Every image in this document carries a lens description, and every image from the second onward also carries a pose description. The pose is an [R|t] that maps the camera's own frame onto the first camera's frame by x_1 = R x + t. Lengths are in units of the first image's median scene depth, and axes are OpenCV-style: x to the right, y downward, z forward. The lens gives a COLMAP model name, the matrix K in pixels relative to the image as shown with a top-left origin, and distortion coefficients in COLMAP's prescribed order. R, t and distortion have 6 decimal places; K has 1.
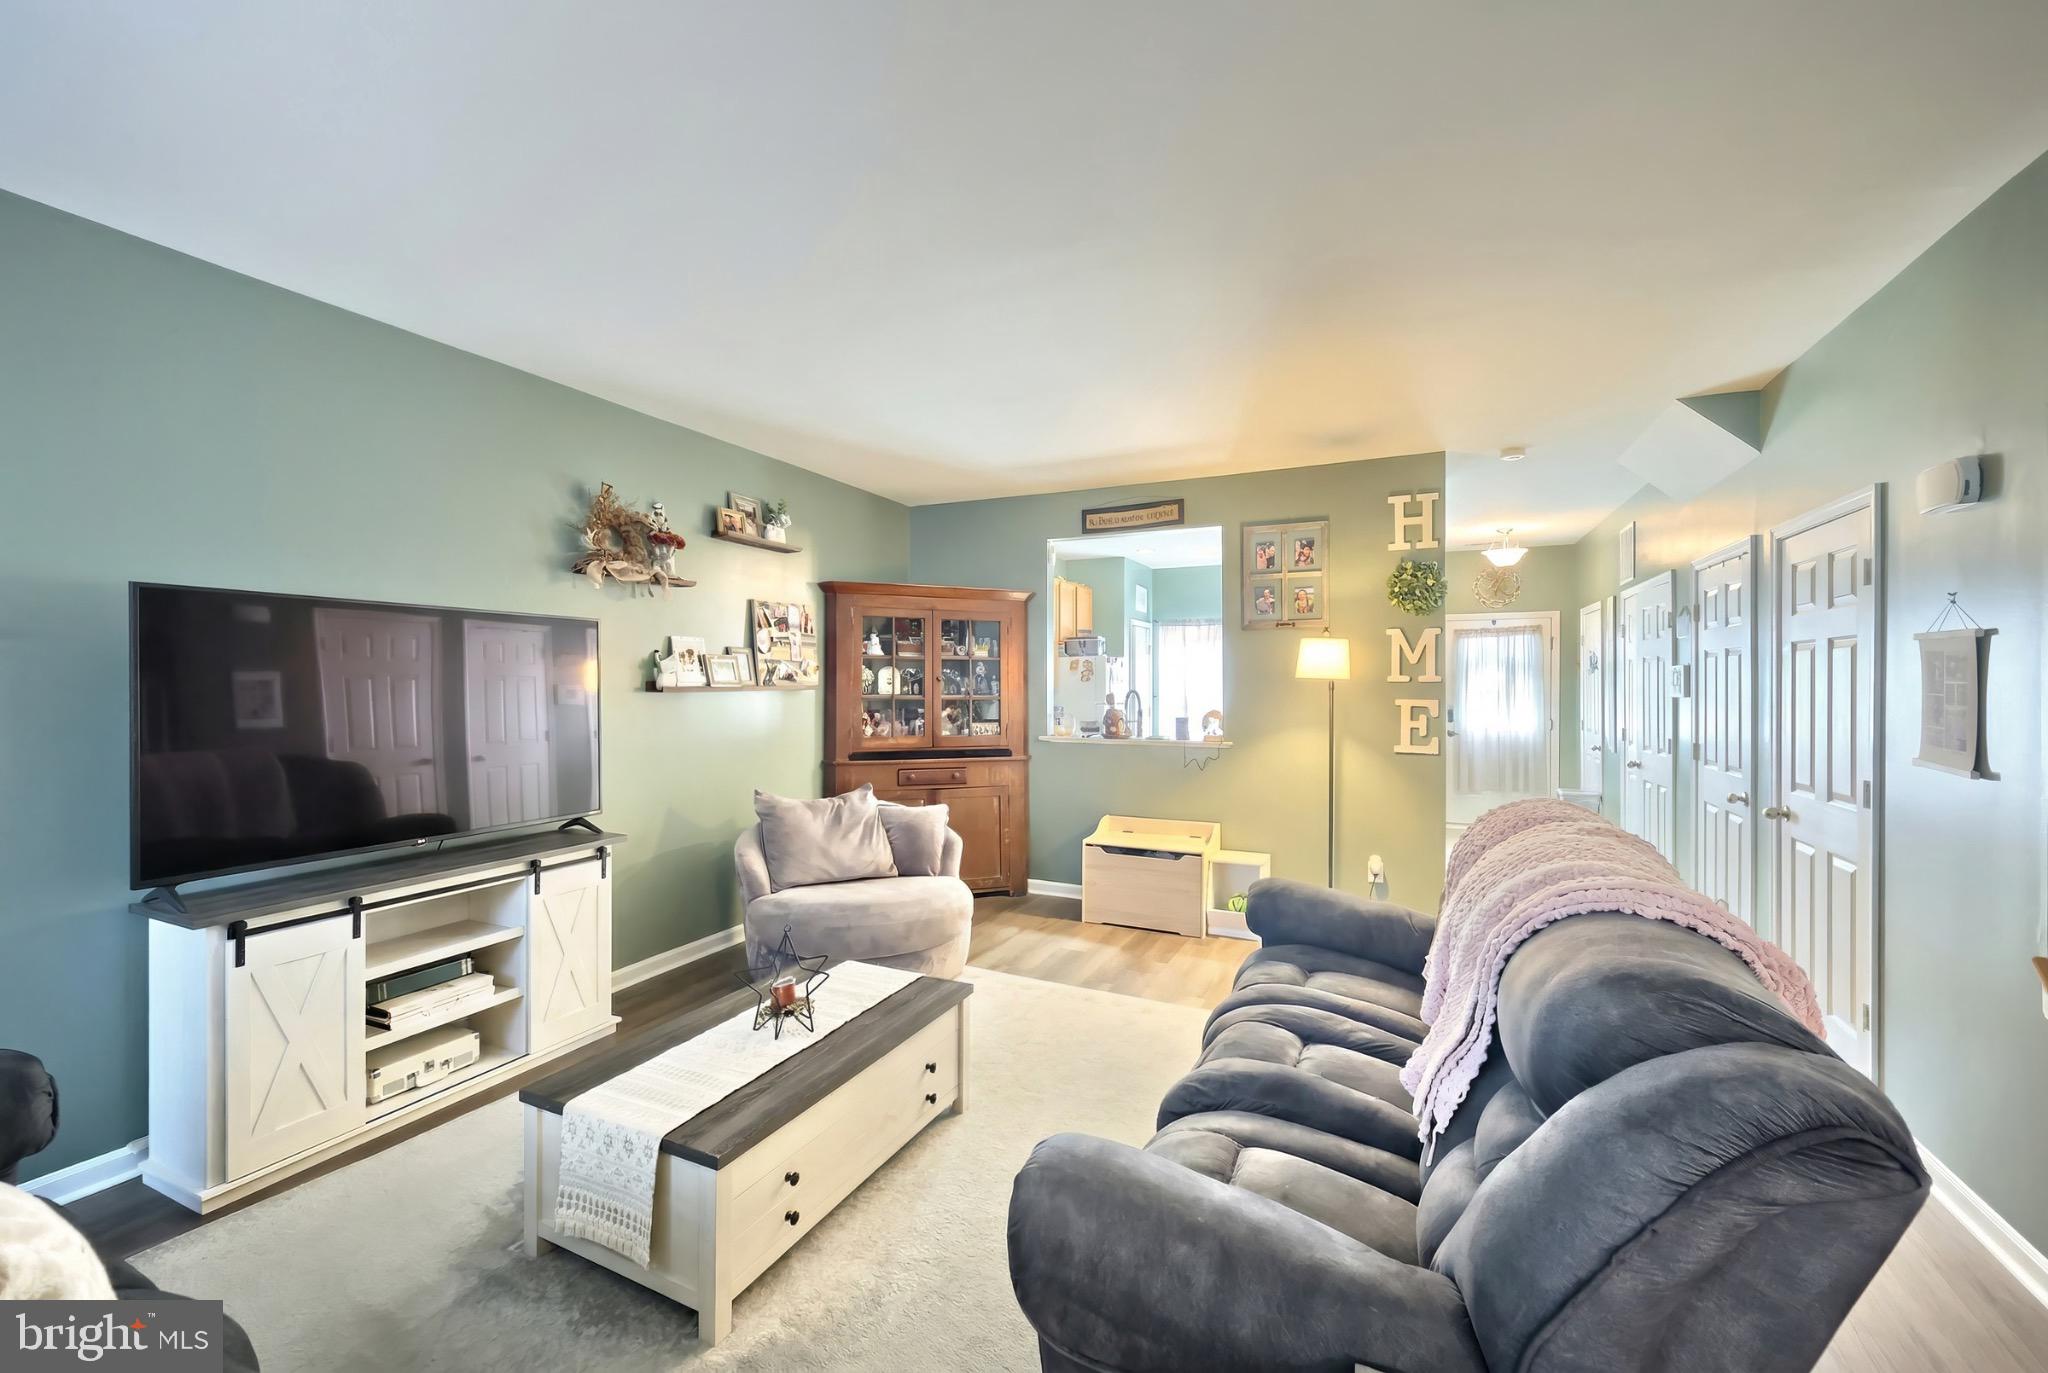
lens RADIAL K [[834.1, 0, 1024.0], [0, 834.1, 686.5], [0, 0, 1]] dist [-0.001738, -0.001014]
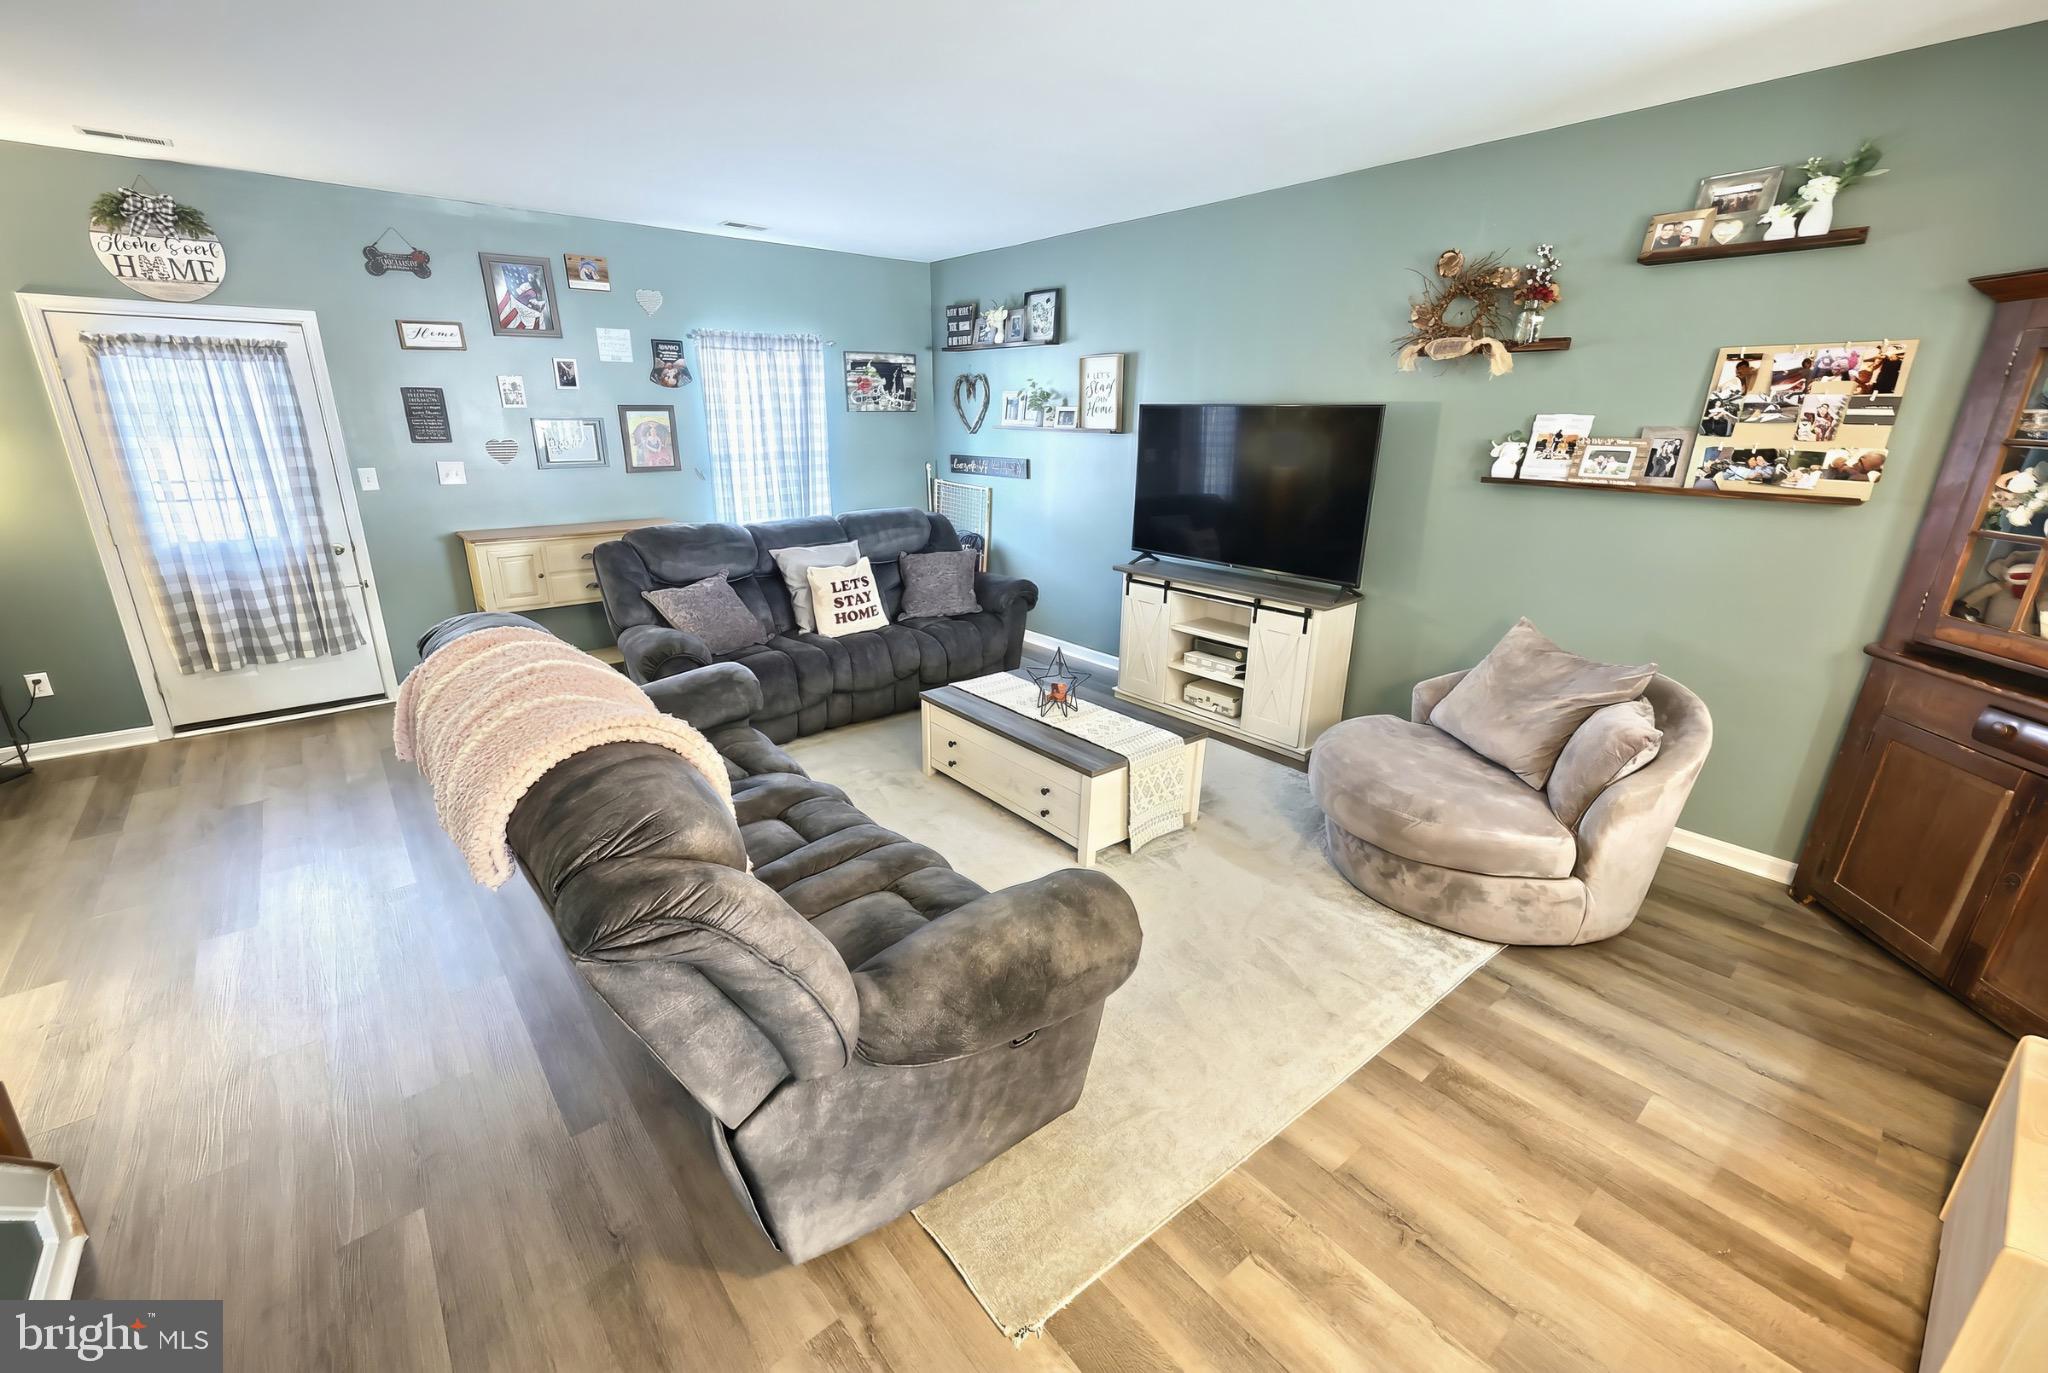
lens RADIAL K [[834.1, 0, 1024.0], [0, 834.1, 686.5], [0, 0, 1]] dist [-0.001738, -0.001014]
pose [[-0.430397, 0.269462, -0.861480, 0.796417], [-0.018189, 0.951618, 0.306744, -0.066519], [0.902456, 0.147691, -0.404672, 1.232779]]
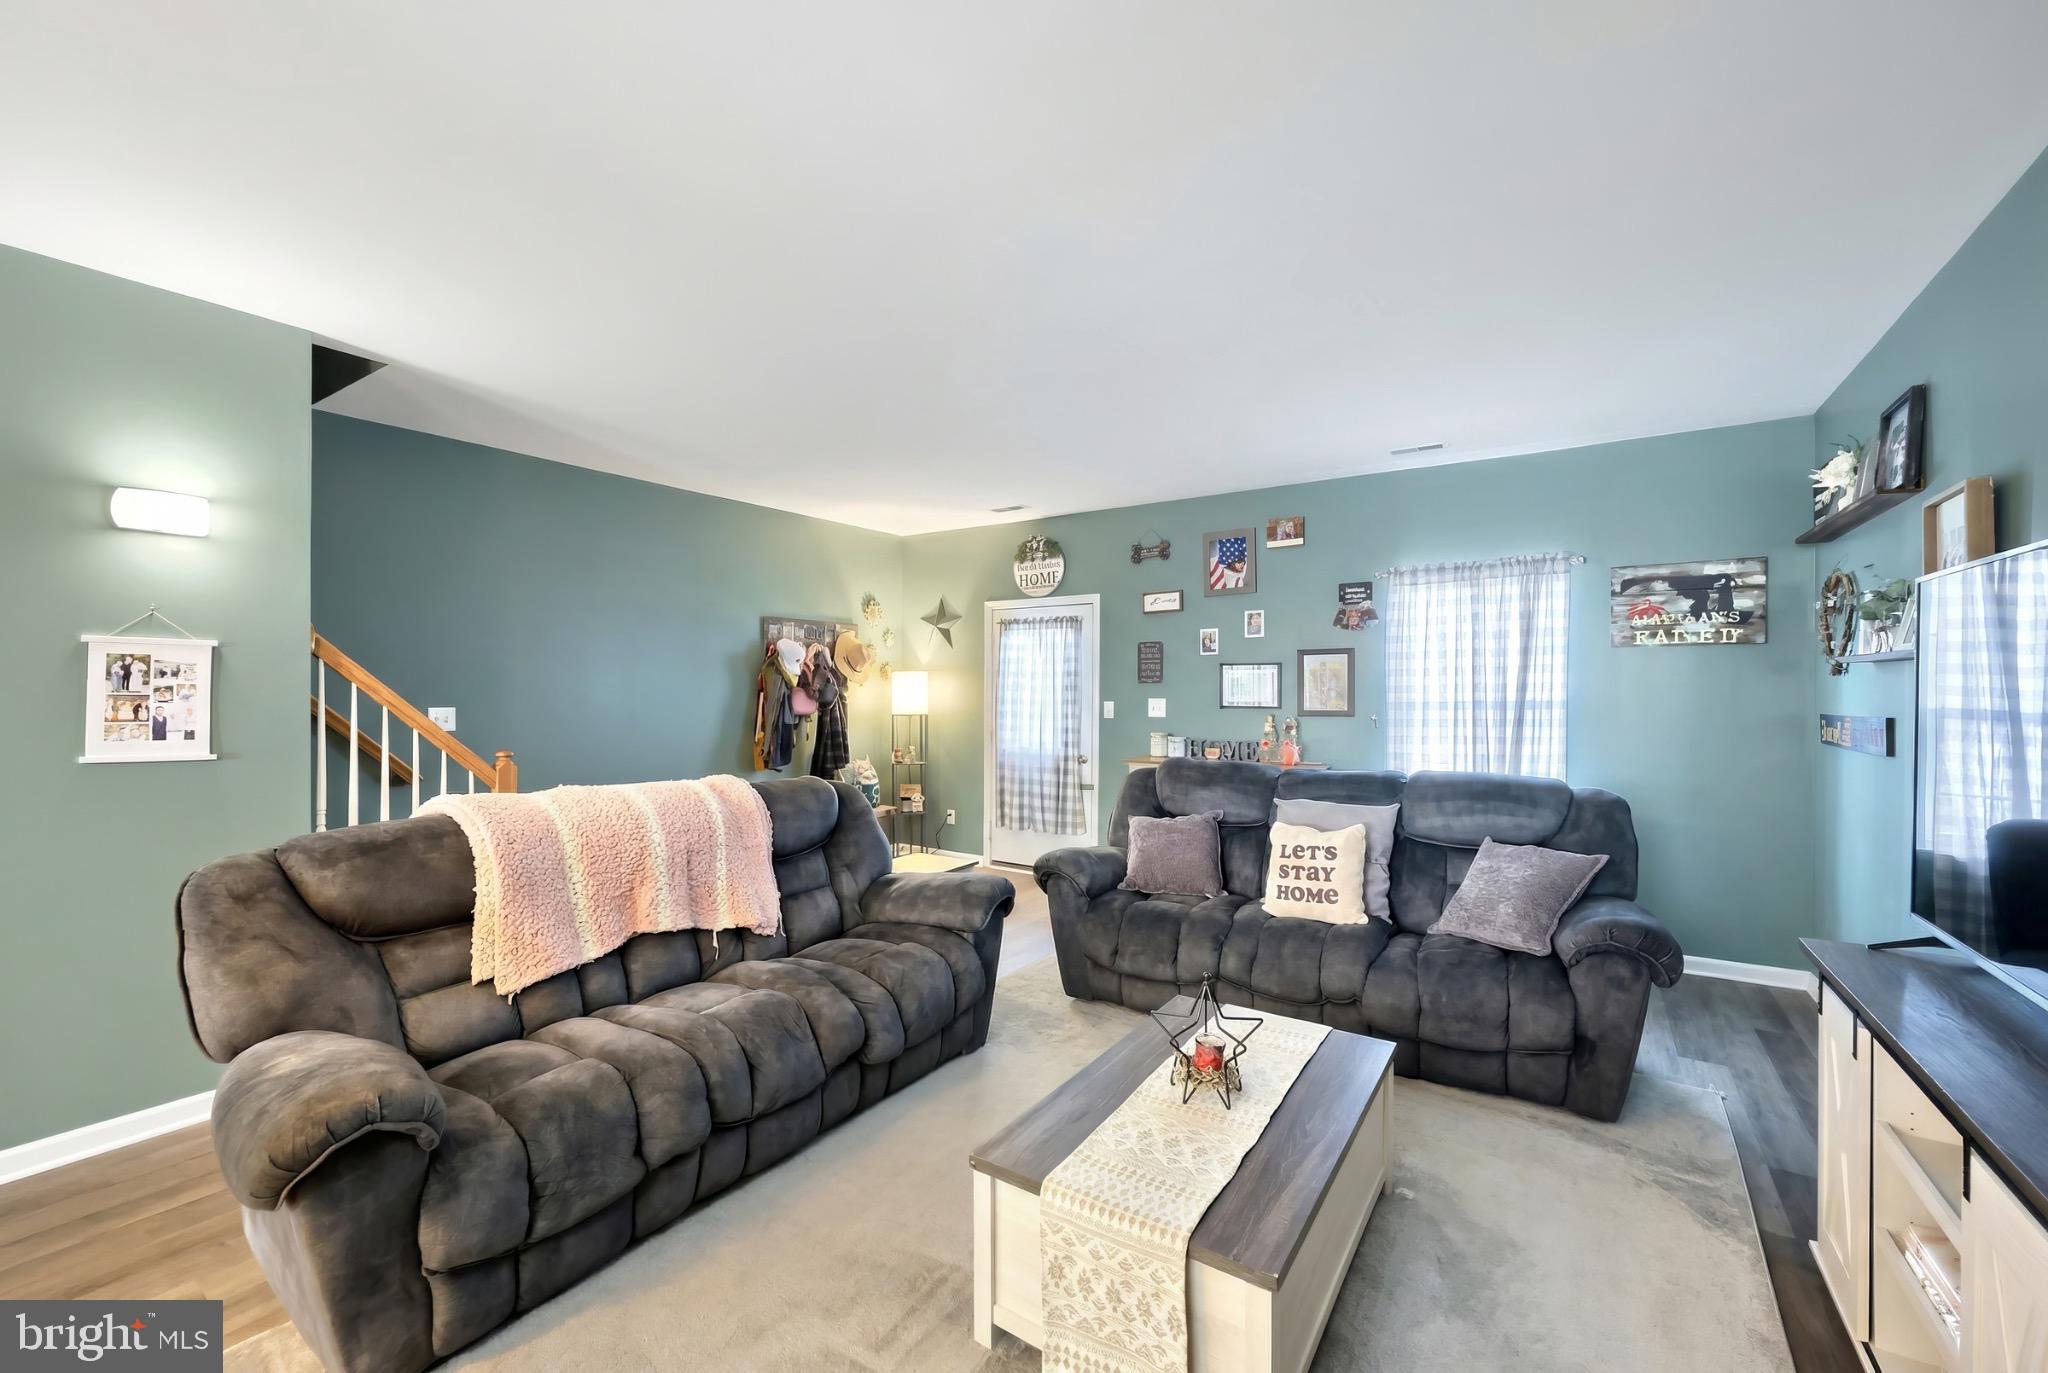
lens RADIAL K [[834.1, 0, 1024.0], [0, 834.1, 686.5], [0, 0, 1]] dist [-0.001738, -0.001014]
pose [[-0.987749, -0.011513, 0.155628, -0.178699], [-0.010965, 0.999930, 0.004380, -0.002810], [-0.155668, 0.002620, -0.987806, 1.486615]]
